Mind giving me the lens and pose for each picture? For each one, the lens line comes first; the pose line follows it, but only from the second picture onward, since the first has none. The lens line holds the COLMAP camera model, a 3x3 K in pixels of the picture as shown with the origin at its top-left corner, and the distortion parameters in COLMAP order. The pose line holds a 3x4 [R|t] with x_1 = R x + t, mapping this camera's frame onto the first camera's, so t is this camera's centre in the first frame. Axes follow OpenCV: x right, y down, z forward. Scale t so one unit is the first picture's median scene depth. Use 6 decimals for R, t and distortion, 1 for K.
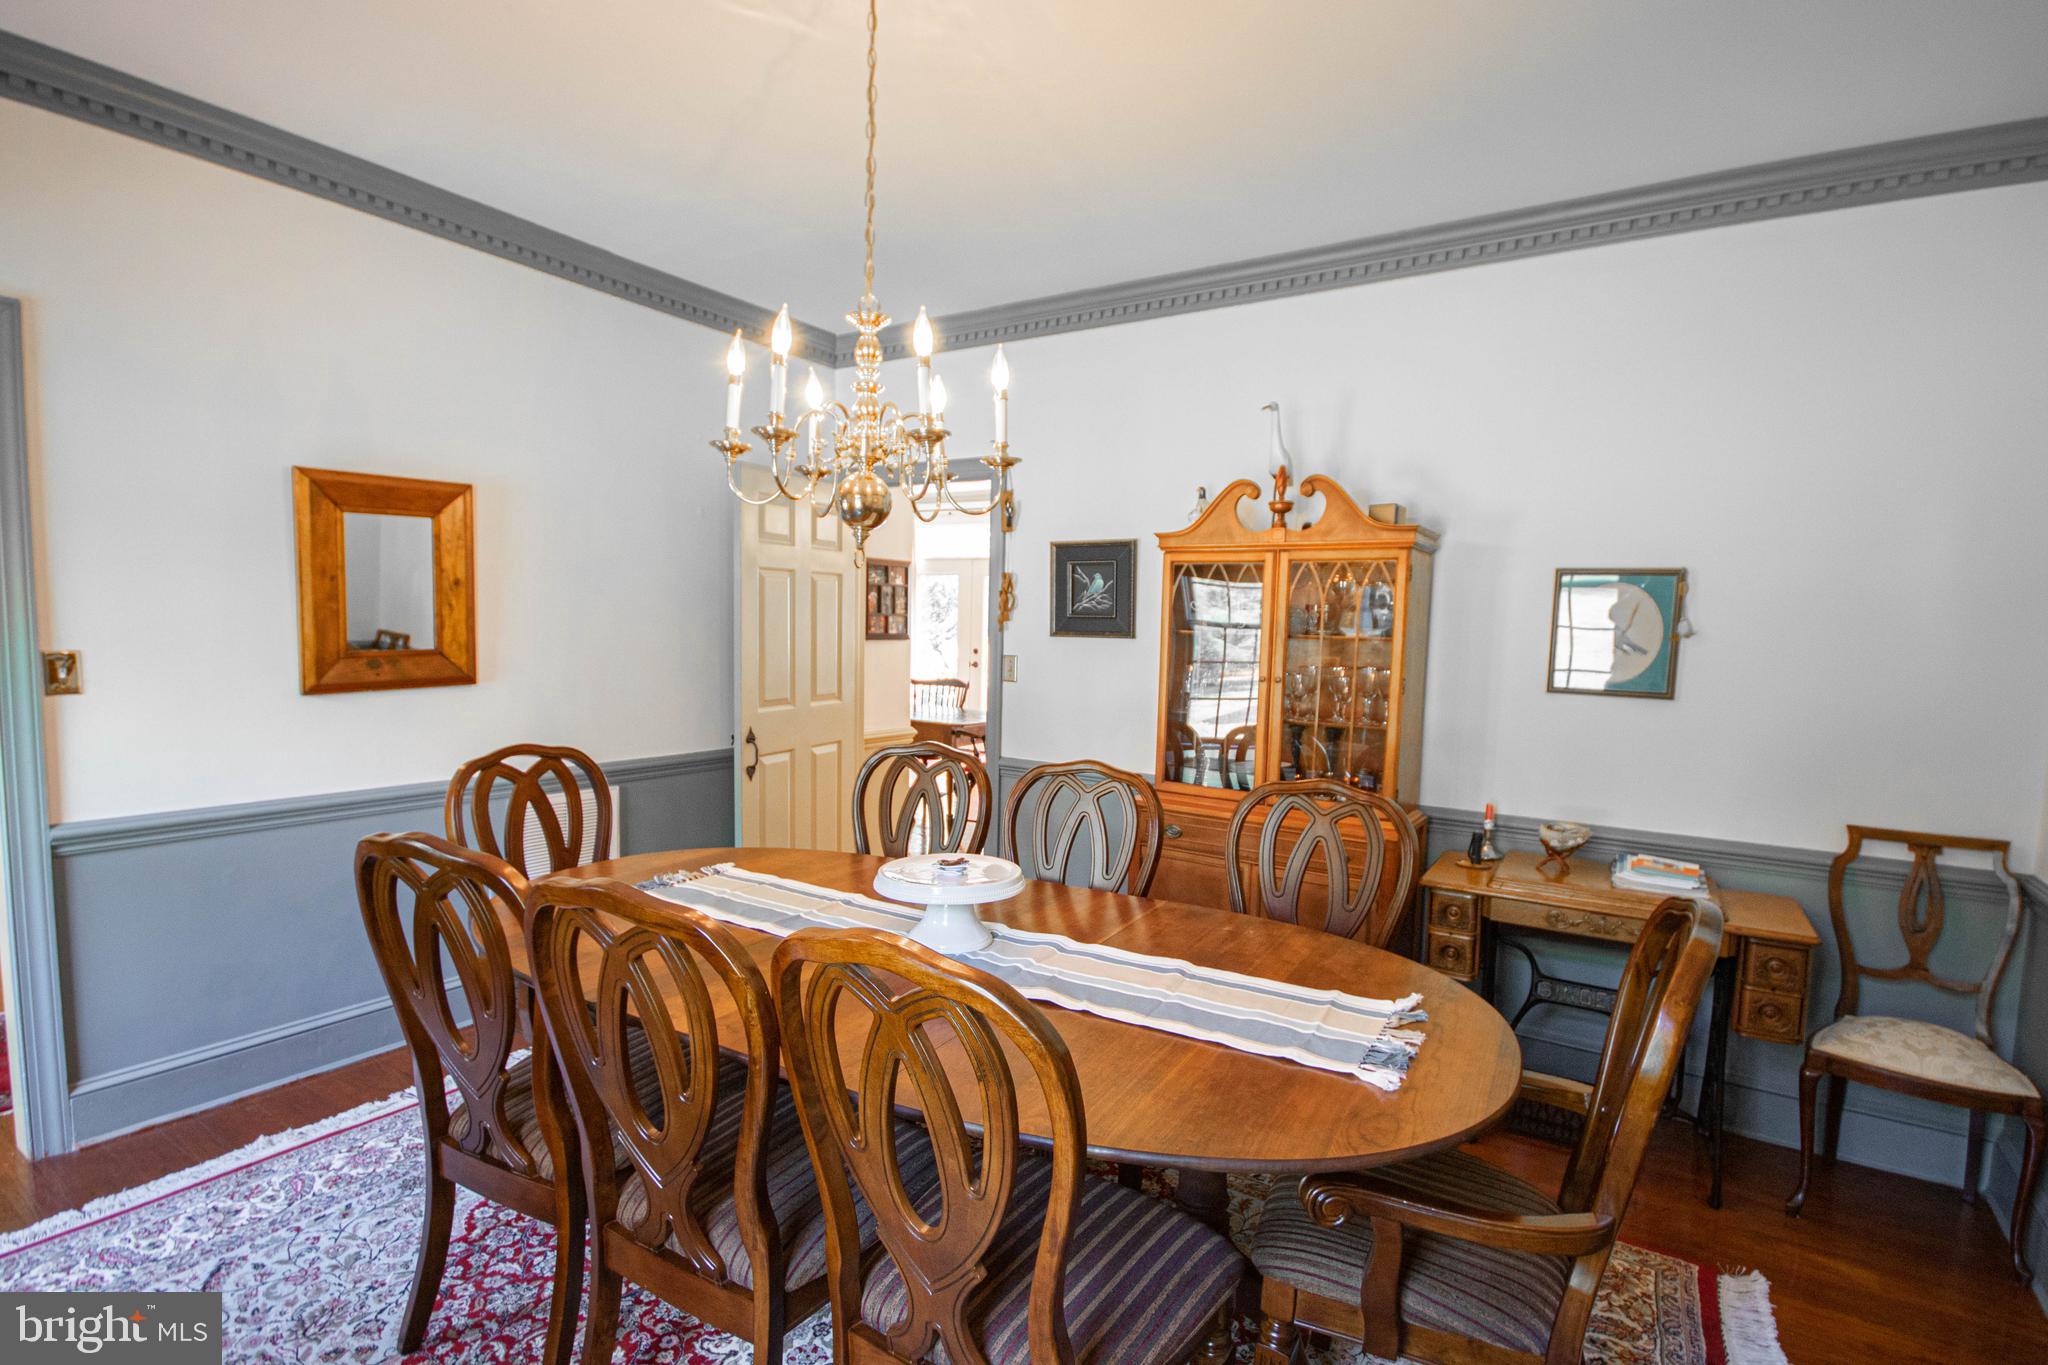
lens RADIAL K [[950.4, 0, 1046.1], [0, 950.4, 703.9], [0, 0, 1]] dist [0.002107, 0.000344]
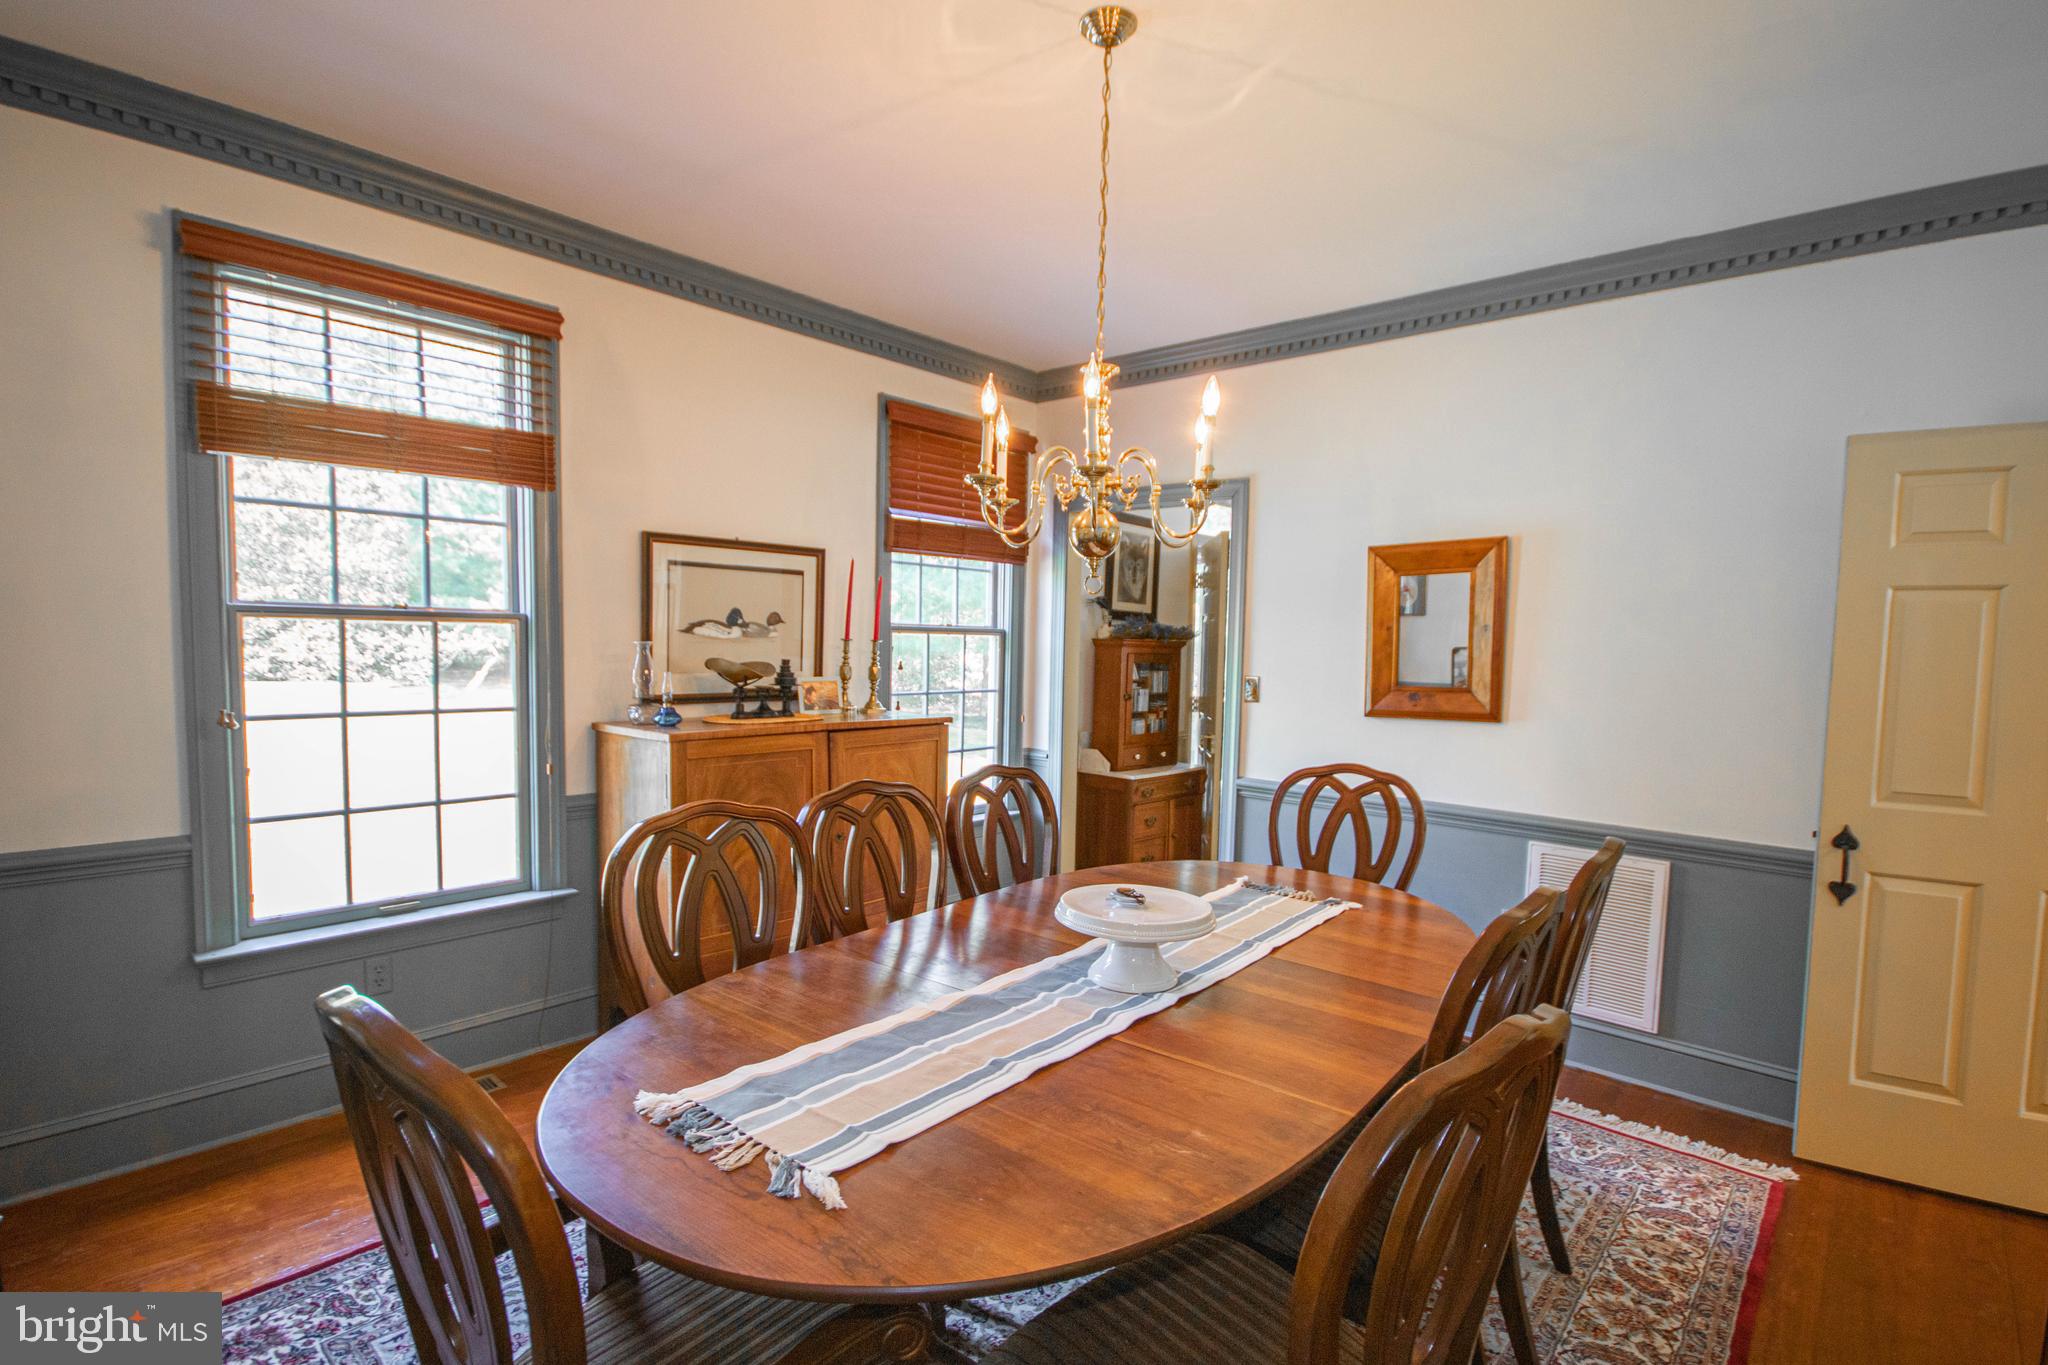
lens RADIAL K [[950.4, 0, 1019.8], [0, 950.4, 691.8], [0, 0, 1]] dist [0.002107, 0.000344]
pose [[-0.165894, 0.021615, -0.985907, 0.608321], [-0.110599, 0.993044, 0.040382, -0.043457], [0.979922, 0.115739, -0.162349, 0.727416]]
